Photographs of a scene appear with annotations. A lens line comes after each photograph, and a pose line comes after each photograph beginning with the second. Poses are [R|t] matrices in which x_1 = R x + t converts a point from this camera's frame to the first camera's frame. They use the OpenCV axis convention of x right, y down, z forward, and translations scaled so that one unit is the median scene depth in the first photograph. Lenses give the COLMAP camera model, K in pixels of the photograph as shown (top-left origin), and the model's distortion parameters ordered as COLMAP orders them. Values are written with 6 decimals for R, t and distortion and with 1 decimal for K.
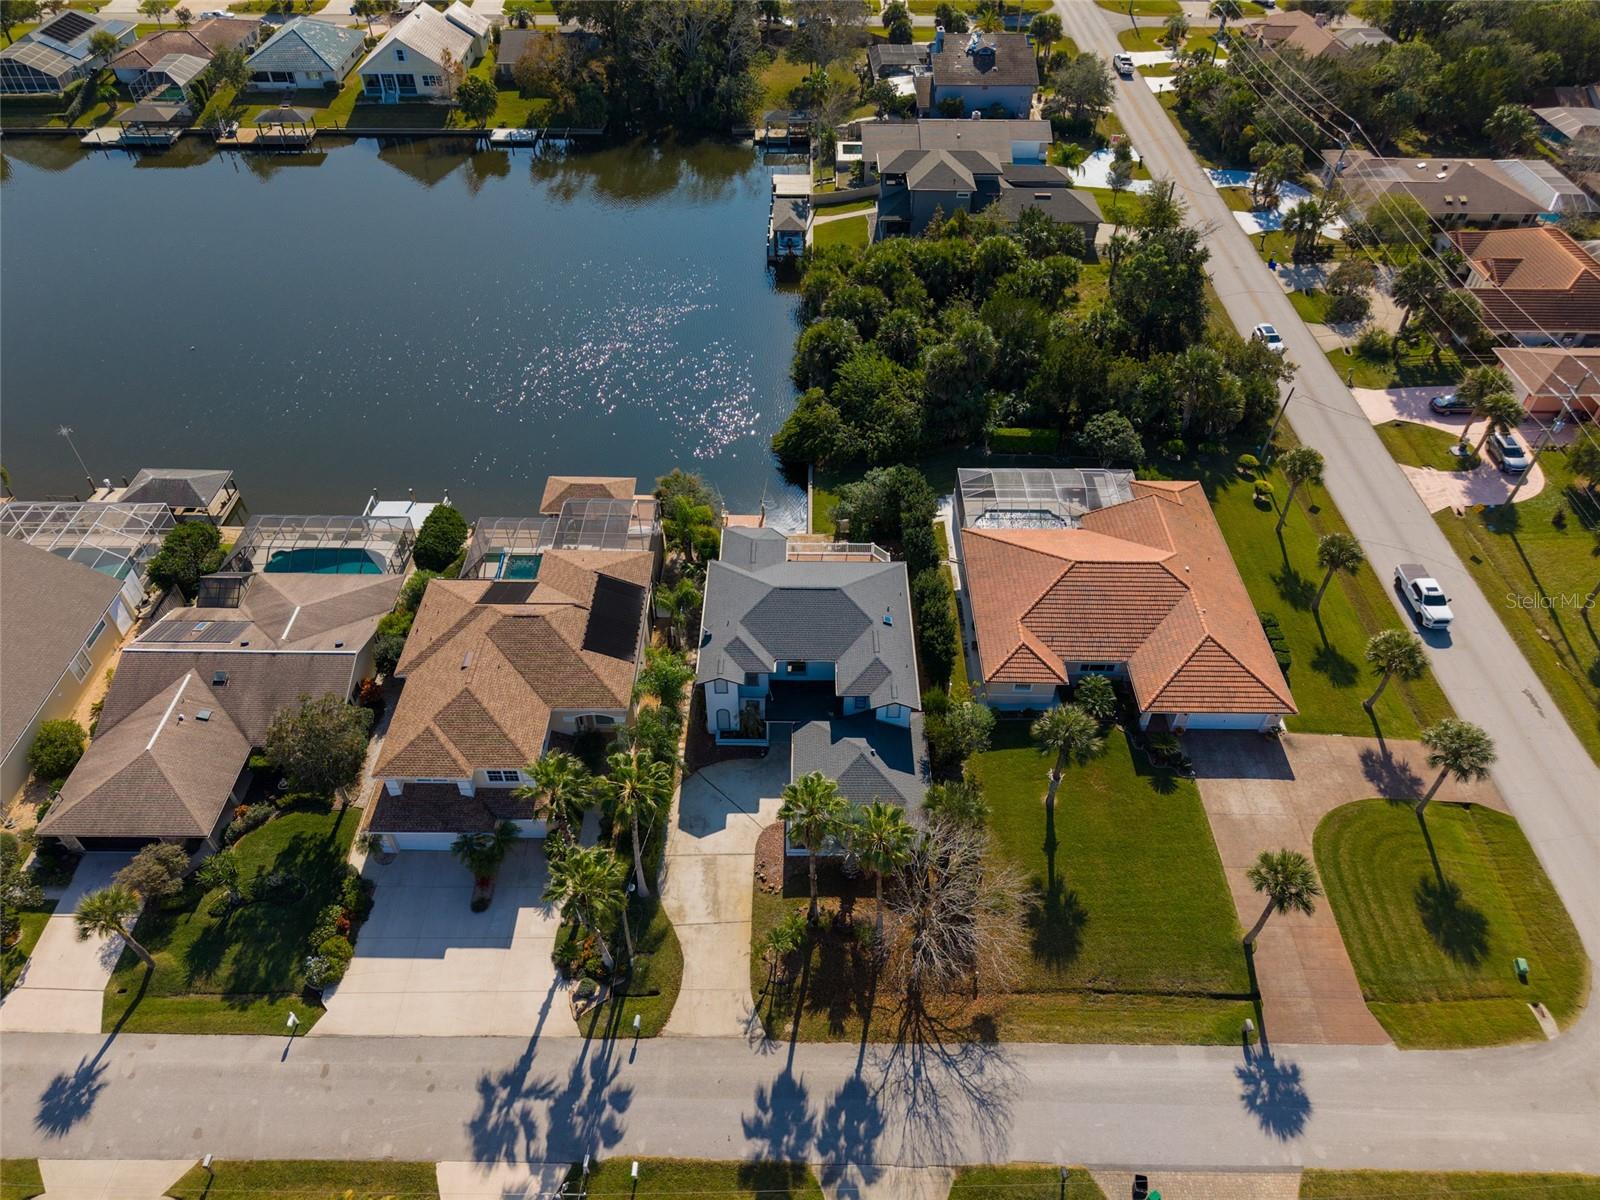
lens RADIAL K [[1111.9, 0, 797.6], [0, 1111.9, 597.0], [0, 0, 1]] dist [0.007705, -0.003473]
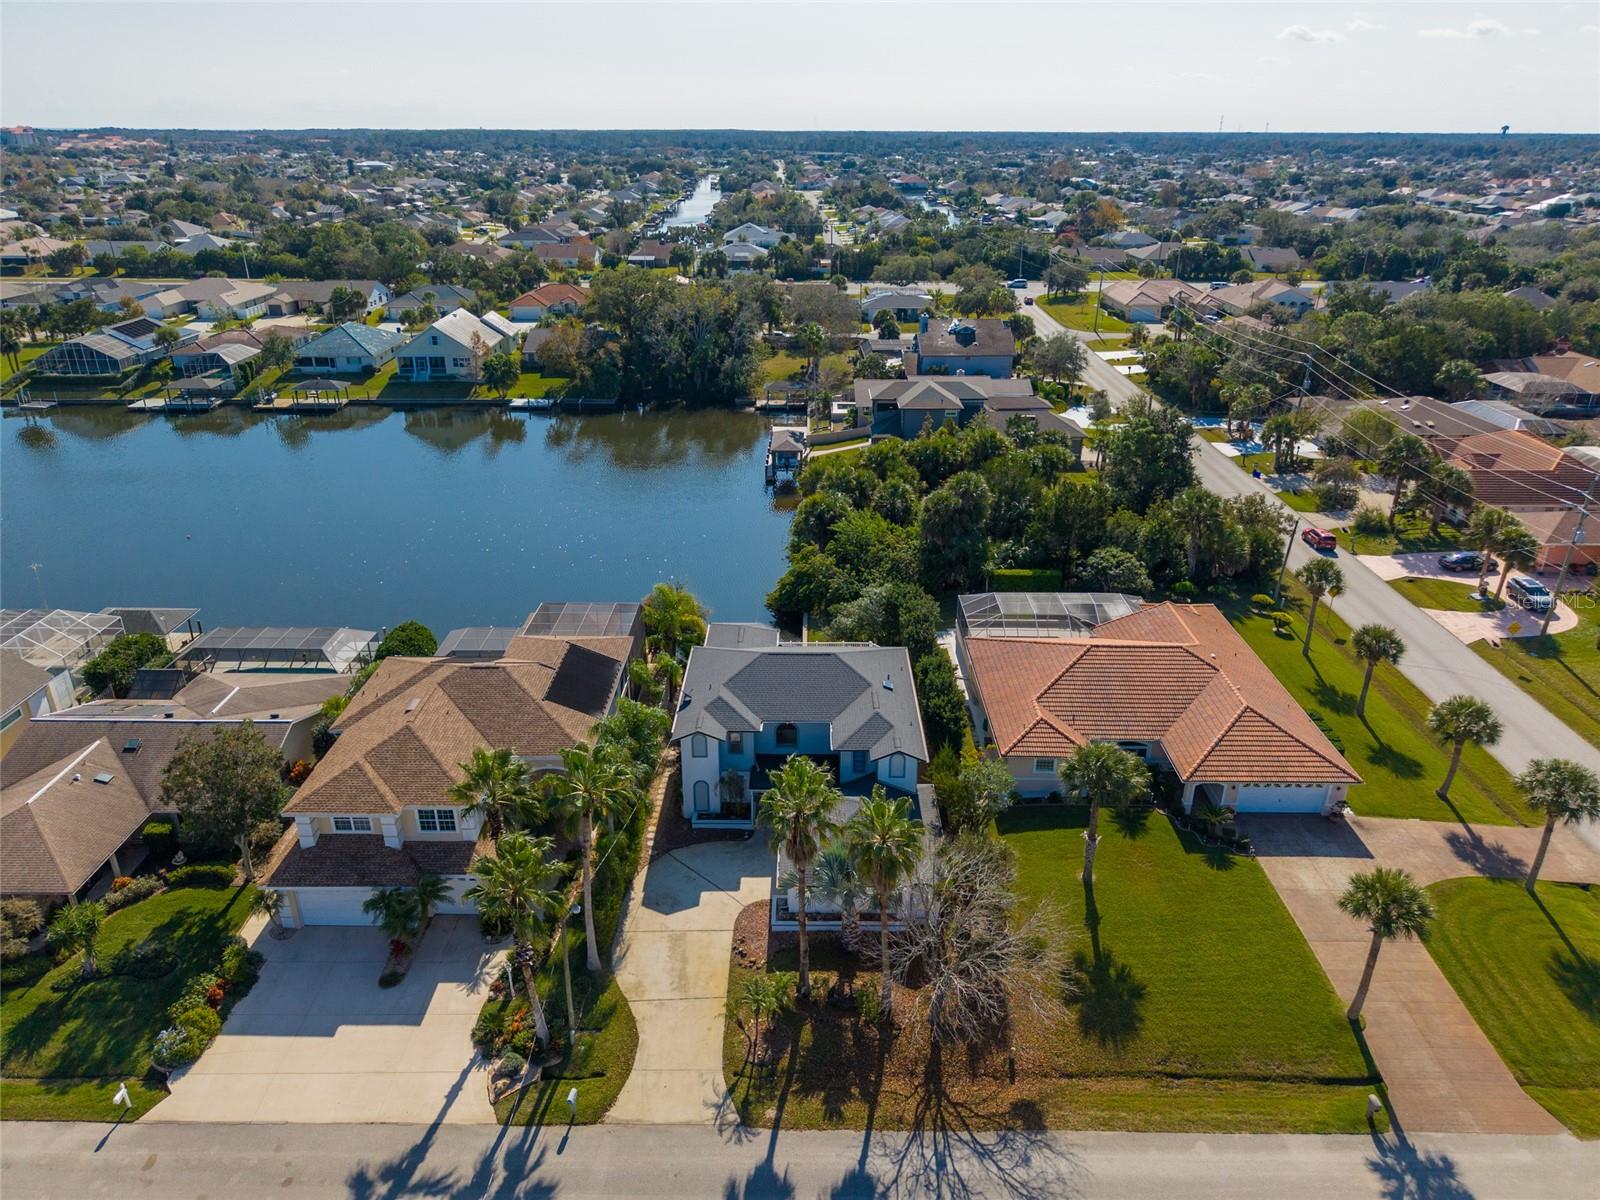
lens RADIAL K [[1101.0, 0, 800.0], [0, 1101.0, 600.0], [0, 0, 1]] dist [0.009434, -0.005379]
pose [[0.999992, -0.002894, -0.002729, 0.012812], [0.001759, 0.937054, -0.349181, 0.269322], [0.003568, 0.349173, 0.937051, 0.141586]]
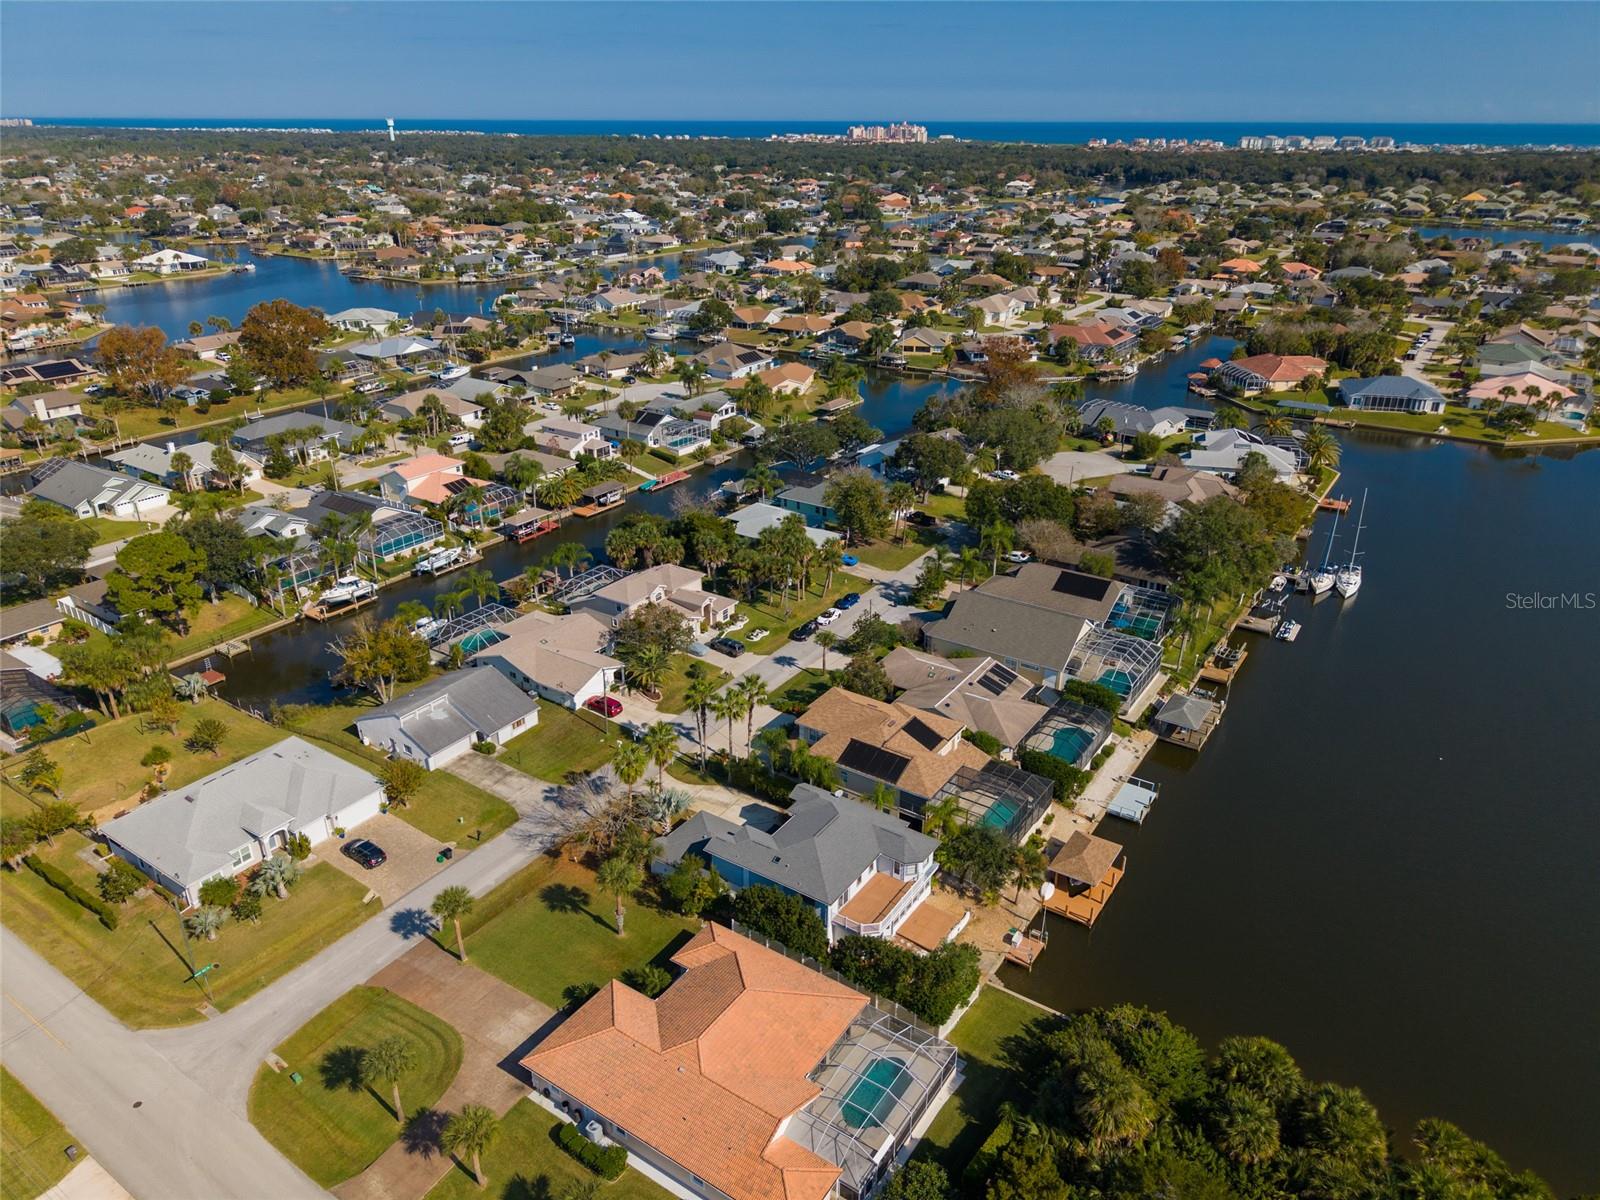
lens RADIAL K [[1092.3, 0, 800.0], [0, 1092.3, 600.0], [0, 0, 1]] dist [-0.006007, 0.006484]
pose [[-0.552332, 0.323665, -0.768225, 1.004218], [-0.606741, 0.475871, 0.636720, -1.018849], [0.571660, 0.817795, -0.066458, 0.845575]]
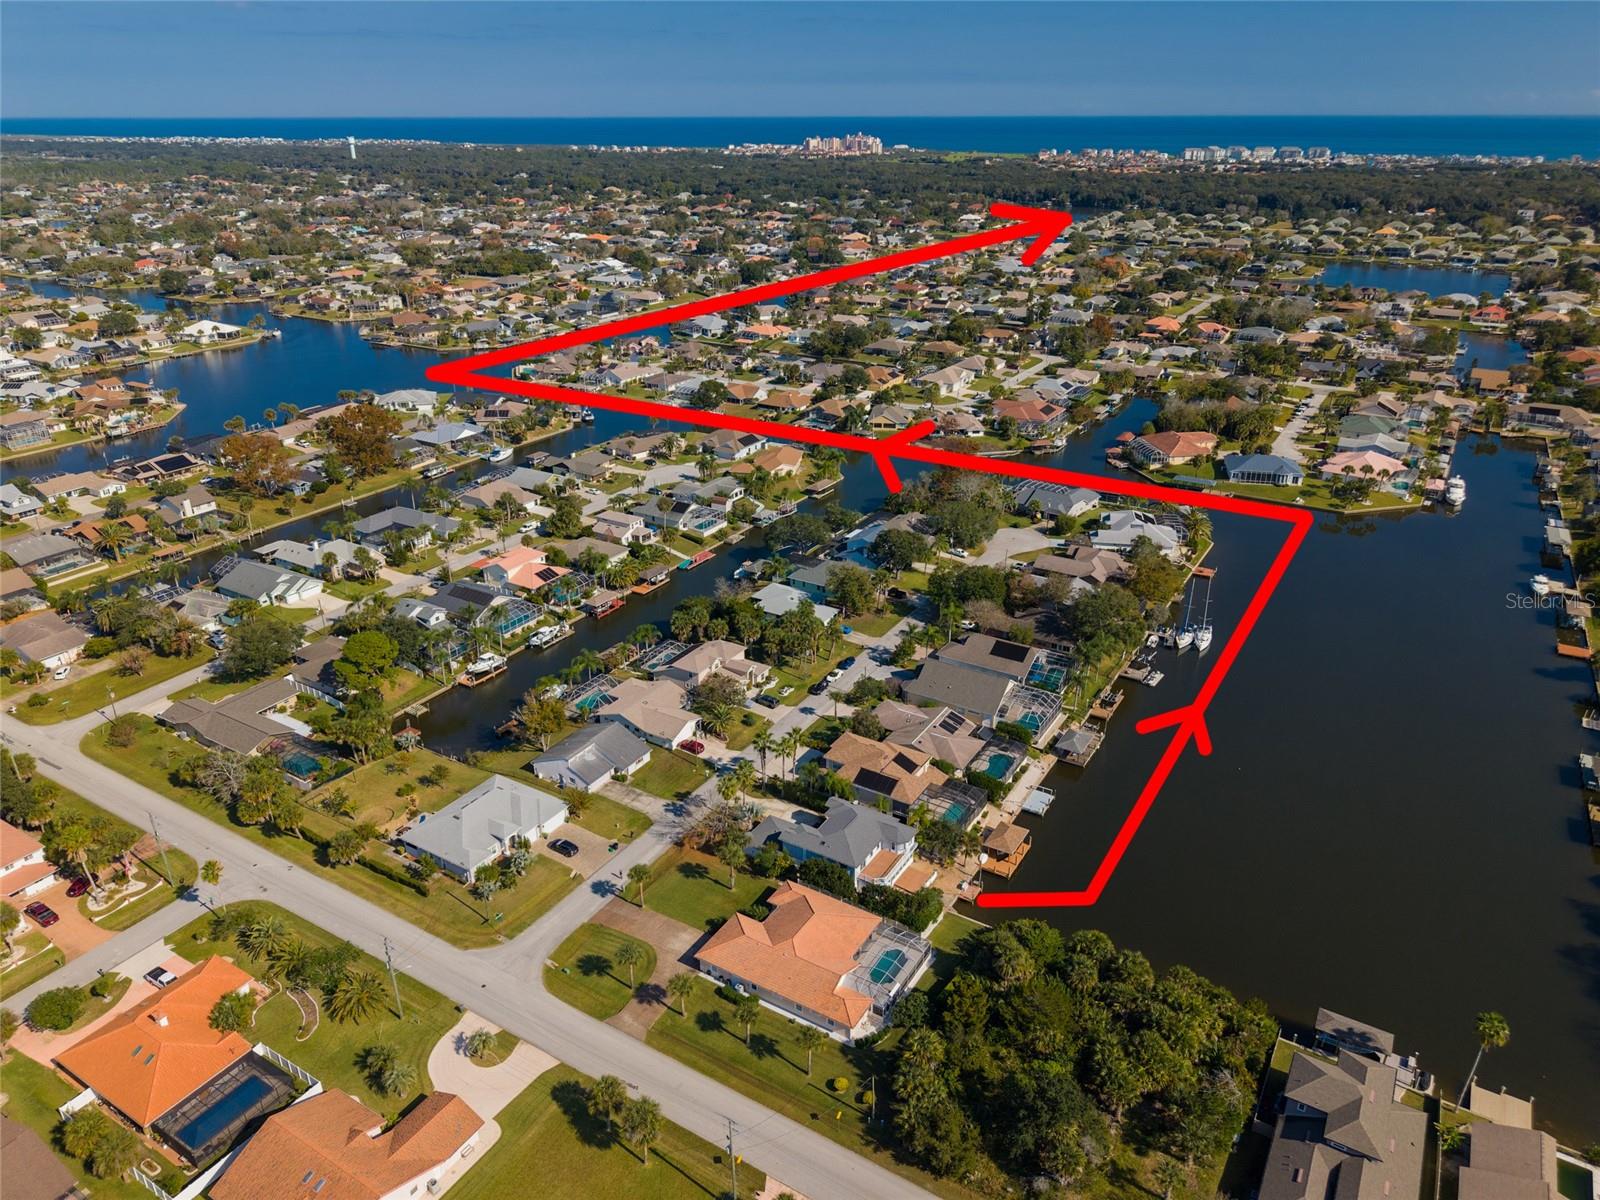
lens RADIAL K [[1101.0, 0, 800.0], [0, 1101.0, 600.0], [0, 0, 1]] dist [0.009434, -0.005379]
pose [[-0.518733, 0.337046, -0.785694, 1.757176], [-0.617945, 0.487277, 0.617013, -1.635123], [0.590813, 0.805581, -0.044491, 0.665128]]
